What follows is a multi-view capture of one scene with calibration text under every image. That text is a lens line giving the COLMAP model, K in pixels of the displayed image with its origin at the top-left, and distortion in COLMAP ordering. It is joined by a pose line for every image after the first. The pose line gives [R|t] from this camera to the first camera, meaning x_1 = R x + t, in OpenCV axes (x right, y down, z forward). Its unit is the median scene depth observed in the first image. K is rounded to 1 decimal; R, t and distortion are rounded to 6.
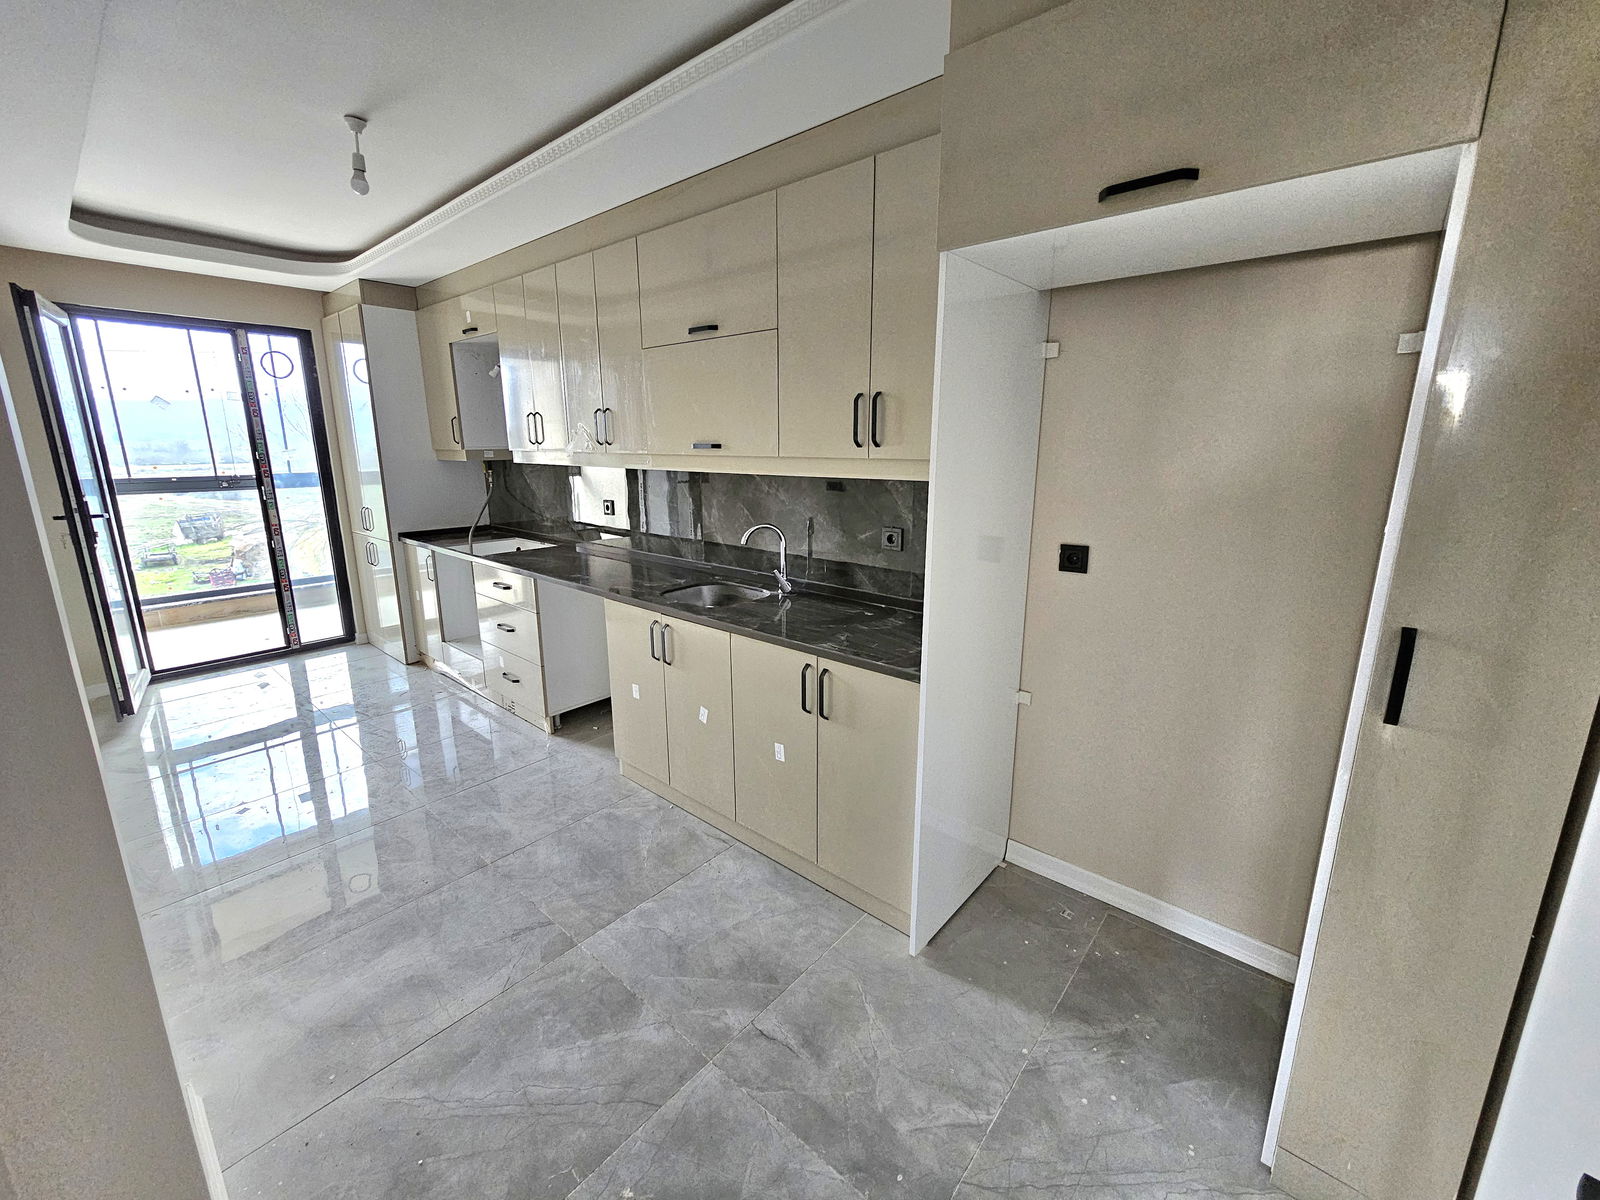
lens RADIAL K [[650.7, 0, 800.0], [0, 650.7, 586.8], [0, 0, 1]] dist [0.000017, -0.000025]
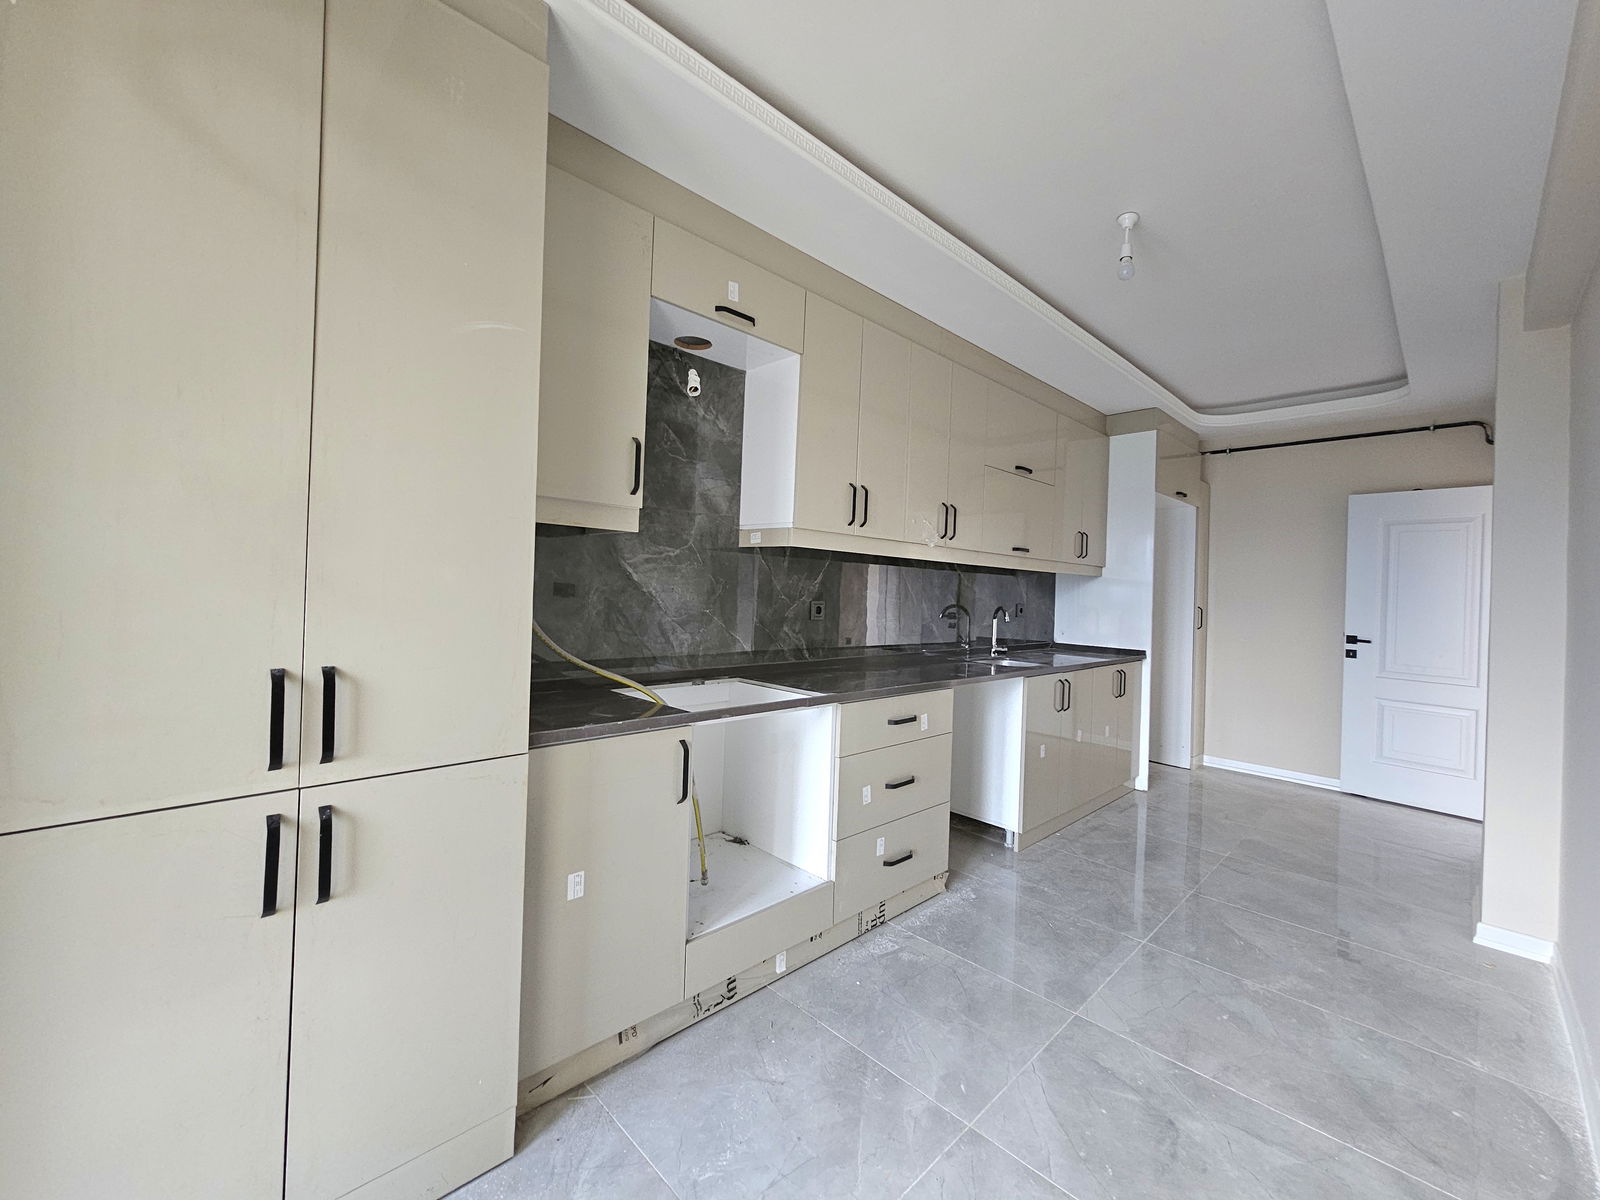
lens RADIAL K [[650.7, 0, 800.0], [0, 650.7, 586.8], [0, 0, 1]] dist [0.000017, -0.000025]
pose [[0.078520, 0.008582, 0.996876, -1.519543], [0.184078, 0.982643, -0.022959, -0.190494], [-0.979770, 0.185306, 0.075577, 1.342653]]
